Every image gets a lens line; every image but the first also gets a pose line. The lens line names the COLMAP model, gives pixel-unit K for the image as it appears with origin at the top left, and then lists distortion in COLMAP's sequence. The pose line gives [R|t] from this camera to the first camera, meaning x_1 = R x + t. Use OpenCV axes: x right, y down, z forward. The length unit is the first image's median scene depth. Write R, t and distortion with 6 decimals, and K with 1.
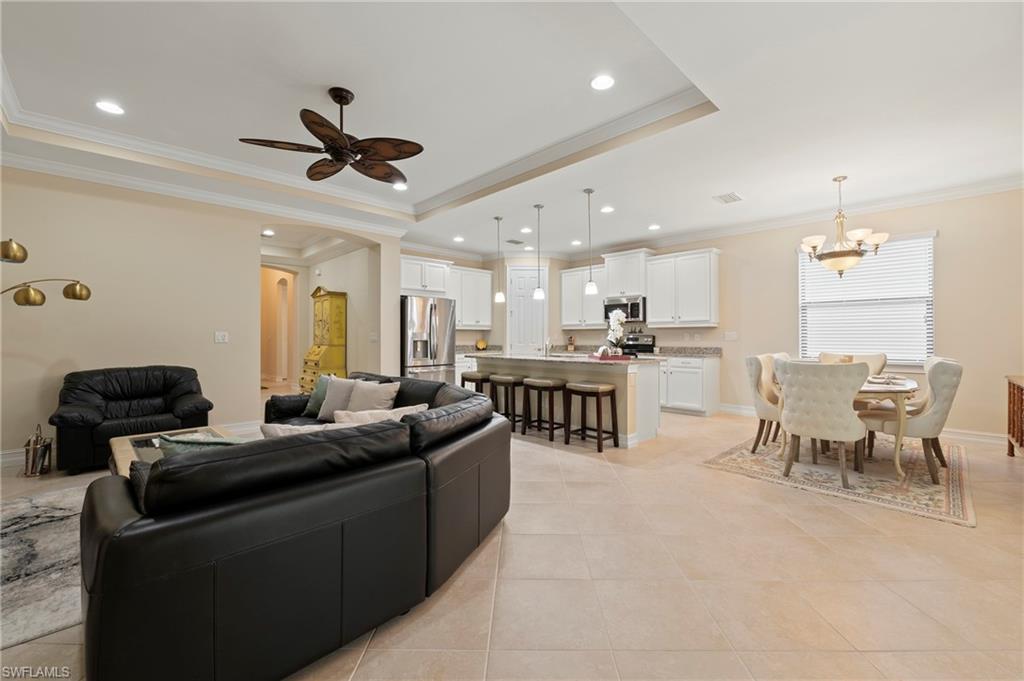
lens RADIAL K [[416.9, 0, 519.3], [0, 416.9, 332.4], [0, 0, 1]] dist [-0.002525, -0.001364]
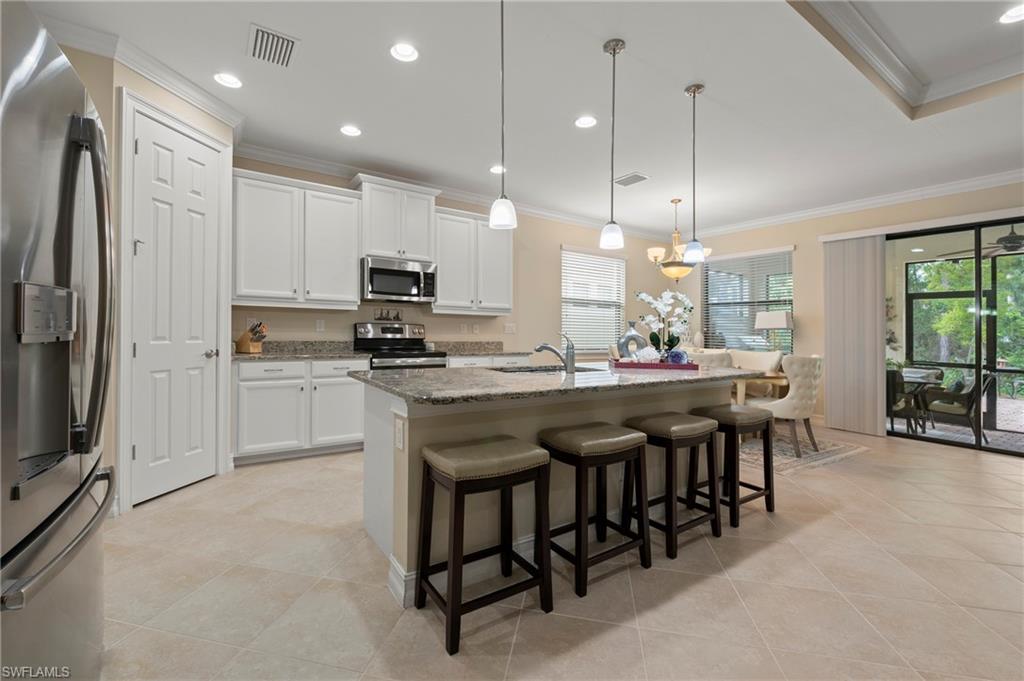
lens RADIAL K [[416.9, 0, 505.6], [0, 416.9, 329.8], [0, 0, 1]] dist [-0.002525, -0.001364]
pose [[0.212825, 0.002118, 0.977088, -0.415934], [-0.032188, 0.999470, 0.004844, 0.010495], [-0.976560, -0.032481, 0.212780, 0.998742]]
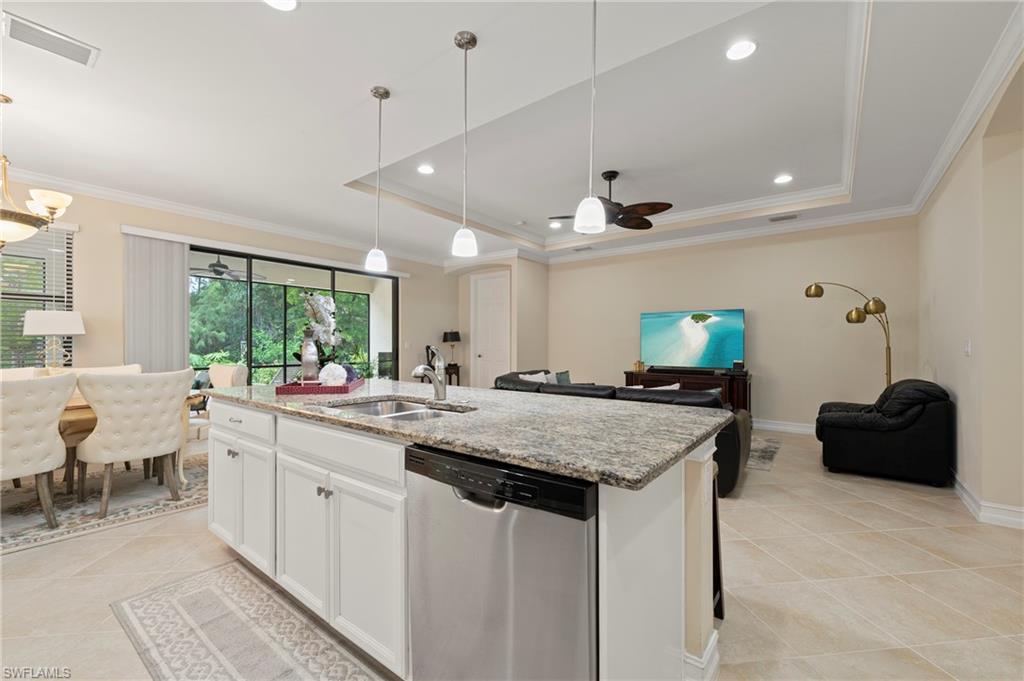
lens RADIAL K [[416.9, 0, 515.2], [0, 416.9, 341.5], [0, 0, 1]] dist [-0.002525, -0.001364]
pose [[-0.990592, -0.004516, -0.136771, 0.057365], [-0.001787, 0.999797, -0.020069, 0.015434], [0.136834, -0.019636, -0.990399, 1.416558]]
